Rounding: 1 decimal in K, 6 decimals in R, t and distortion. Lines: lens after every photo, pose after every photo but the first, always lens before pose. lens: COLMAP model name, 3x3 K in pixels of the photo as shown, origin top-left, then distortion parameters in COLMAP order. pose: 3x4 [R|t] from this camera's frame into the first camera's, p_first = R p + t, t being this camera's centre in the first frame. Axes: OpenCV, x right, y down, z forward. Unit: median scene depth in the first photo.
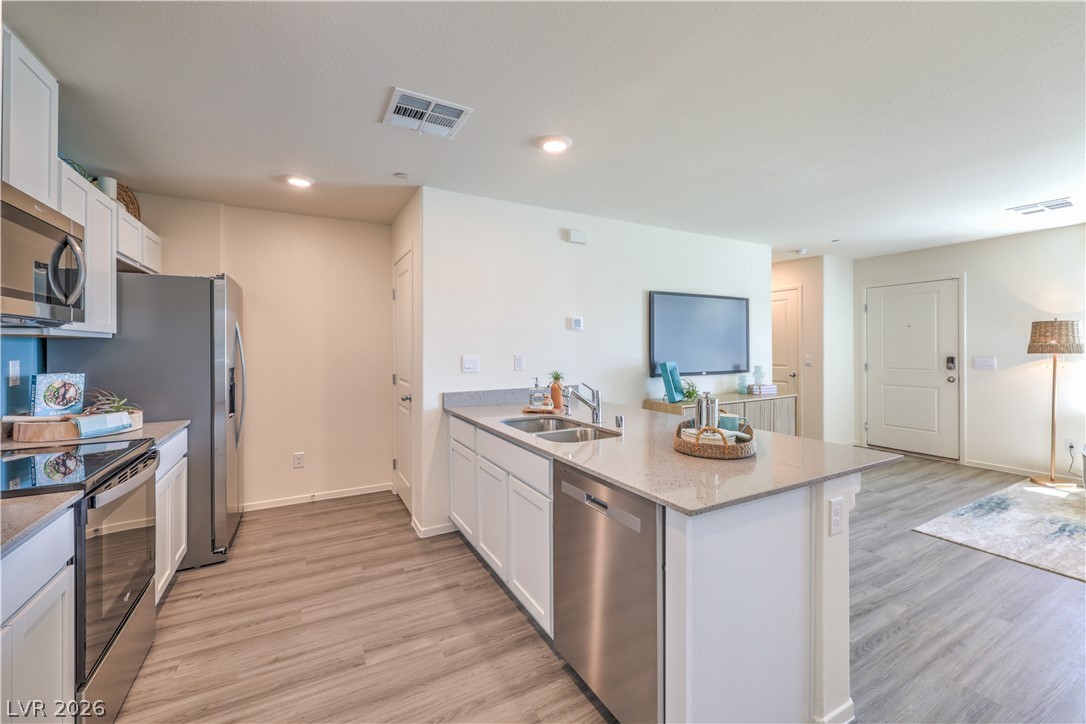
lens RADIAL K [[439.9, 0, 547.5], [0, 439.9, 344.1], [0, 0, 1]] dist [-0.001963, 0.000568]
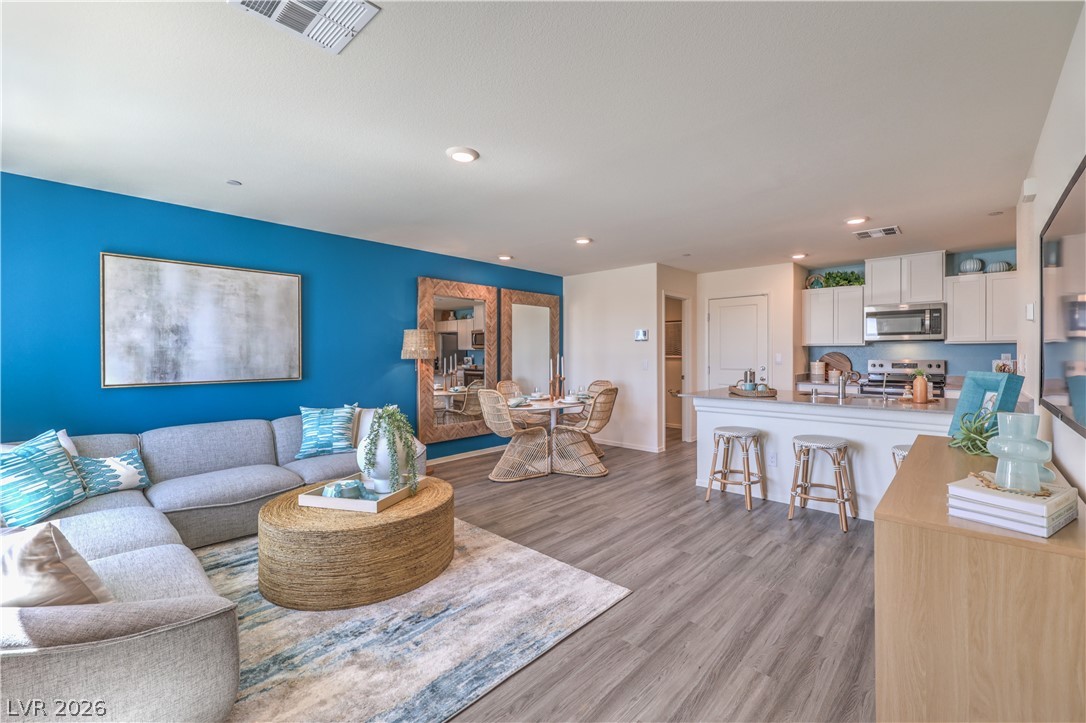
lens RADIAL K [[450.2, 0, 562.0], [0, 450.2, 354.6], [0, 0, 1]] dist [-0.001831, -0.000247]
pose [[-0.947690, 0.006454, -0.319126, 1.241453], [0.007293, 0.999972, -0.001434, 0.020608], [0.319108, -0.003686, -0.947711, 1.769711]]
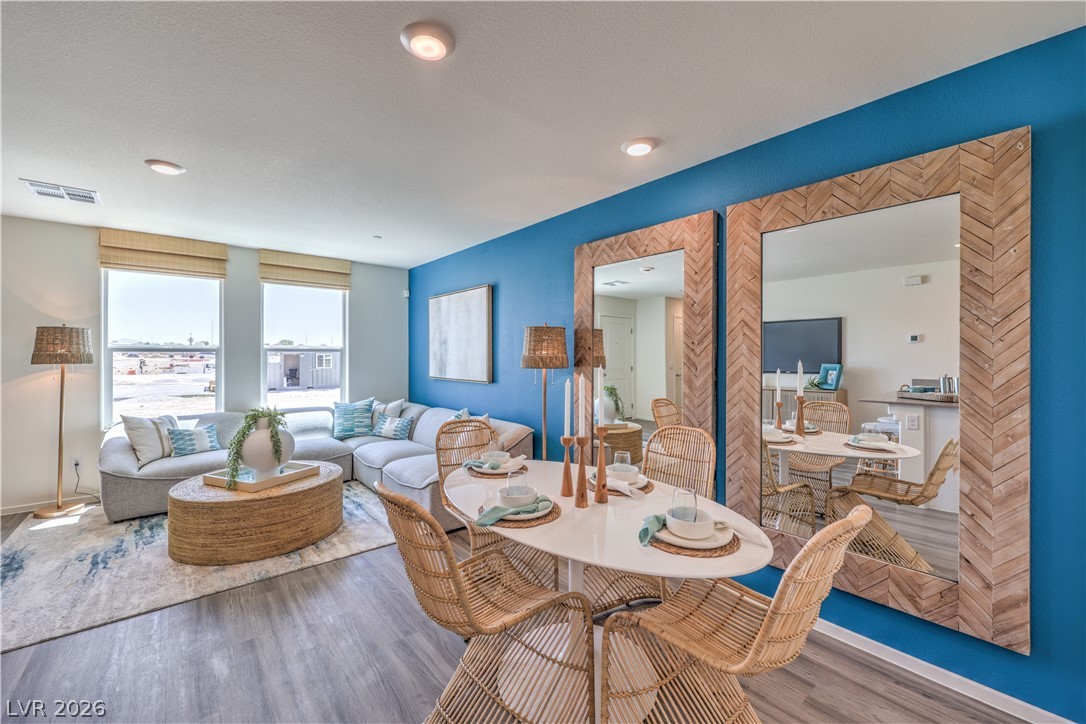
lens RADIAL K [[436.3, 0, 547.5], [0, 436.3, 354.9], [0, 0, 1]] dist [-0.000936, 0.000066]
pose [[-0.194179, 0.002715, 0.980962, 0.138107], [-0.005704, 0.999976, -0.003897, 0.001612], [-0.980950, -0.006352, -0.194159, 0.289672]]
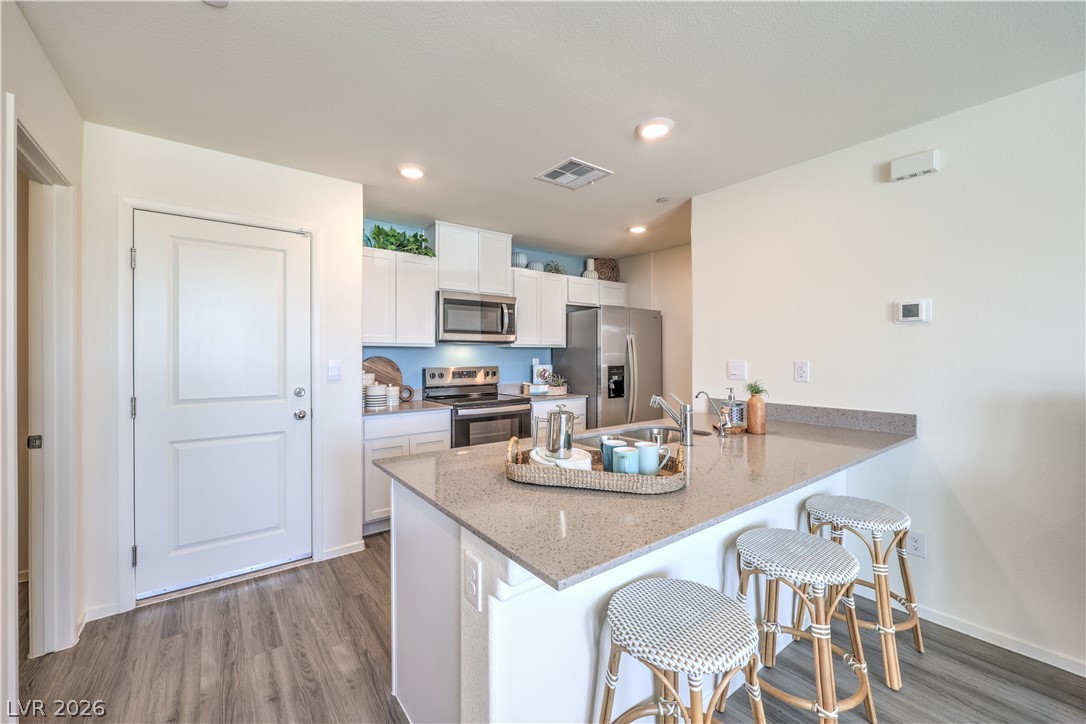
lens RADIAL K [[436.3, 0, 547.5], [0, 436.3, 354.9], [0, 0, 1]] dist [-0.000936, 0.000066]
pose [[0.146118, 0.003371, -0.989261, 0.711184], [0.005486, 0.999976, 0.004218, 0.008210], [0.989252, -0.006044, 0.146096, 0.521334]]
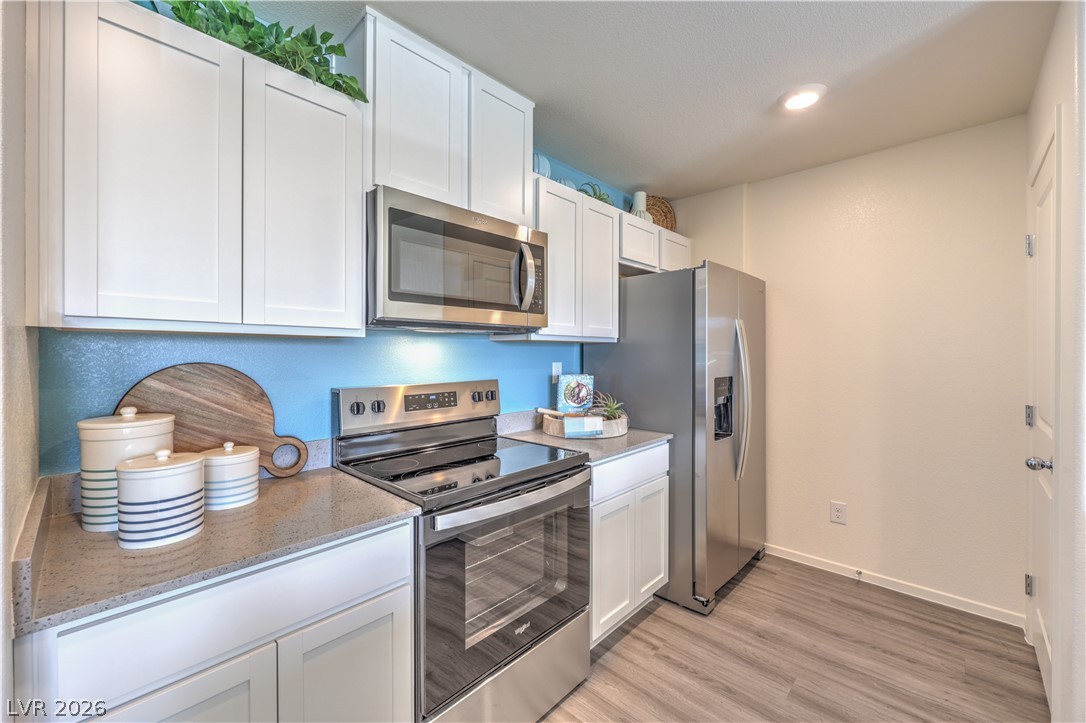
lens RADIAL K [[436.6, 0, 544.2], [0, 436.6, 355.4], [0, 0, 1]] dist [0.000500, 0.000497]
pose [[0.301039, 0.009109, -0.953568, -0.053087], [0.003487, 0.999937, 0.010652, 0.003988], [0.953606, -0.006532, 0.300988, 0.429263]]
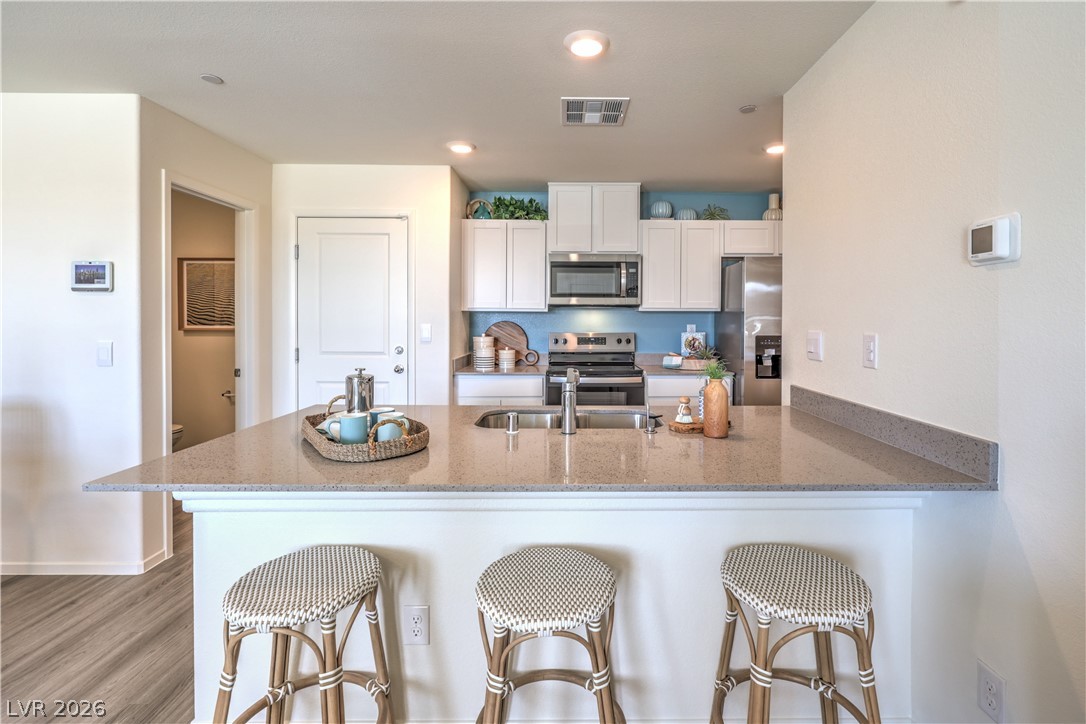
lens RADIAL K [[500.7, 0, 573.2], [0, 500.7, 323.8], [0, 0, 1]] dist [-0.001454, 0.000182]
pose [[-0.480175, 0.010581, -0.877109, 0.628297], [0.002013, 0.999938, 0.010961, 0.007551], [0.877171, 0.003498, -0.480166, 1.122492]]
